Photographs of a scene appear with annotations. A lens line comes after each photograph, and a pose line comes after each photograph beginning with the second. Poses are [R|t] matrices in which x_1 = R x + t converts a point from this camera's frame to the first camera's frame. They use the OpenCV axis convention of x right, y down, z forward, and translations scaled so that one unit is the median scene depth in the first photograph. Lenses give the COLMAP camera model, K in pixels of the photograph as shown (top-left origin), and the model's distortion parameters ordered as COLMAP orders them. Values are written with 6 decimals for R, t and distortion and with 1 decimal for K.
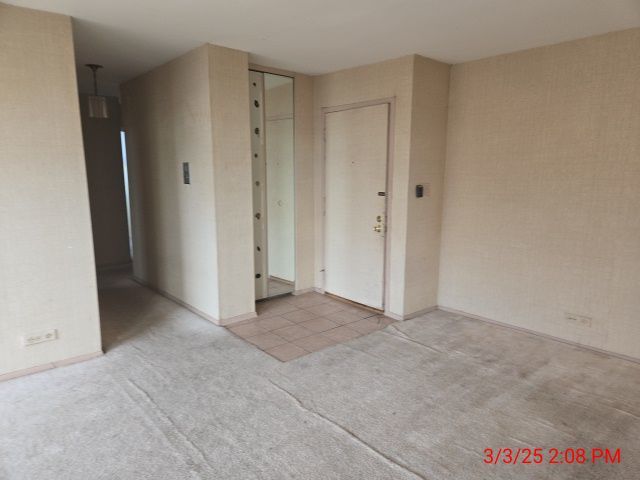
lens RADIAL K [[420.0, 0, 316.6], [0, 420.0, 246.2], [0, 0, 1]] dist [0.058758, -0.058028]
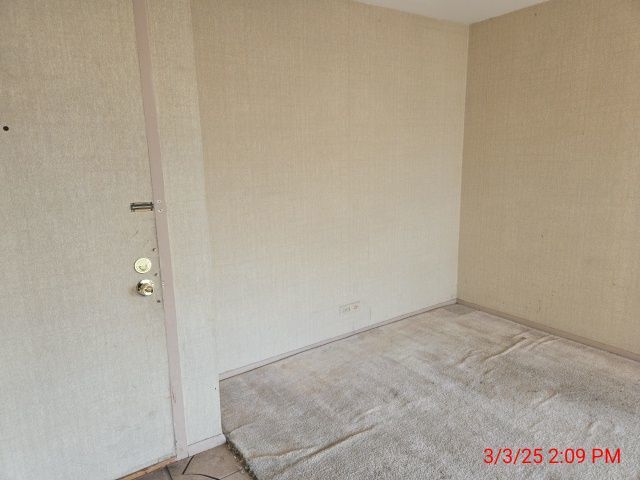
lens RADIAL K [[425.1, 0, 325.2], [0, 425.1, 238.7], [0, 0, 1]] dist [0.077875, -0.062335]
pose [[0.109251, -0.195038, 0.974692, -0.281125], [0.197089, 0.965344, 0.171076, -0.145566], [-0.974279, 0.173411, 0.143904, 0.851306]]
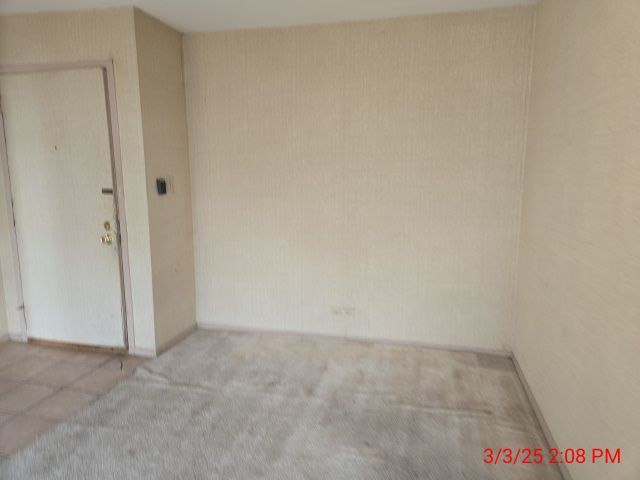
lens RADIAL K [[426.9, 0, 323.4], [0, 426.9, 231.3], [0, 0, 1]] dist [0.075606, -0.064001]
pose [[0.810653, -0.089718, 0.578612, 0.018855], [0.103886, 0.994551, 0.008666, -0.026222], [-0.576237, 0.053084, 0.815557, 0.197646]]
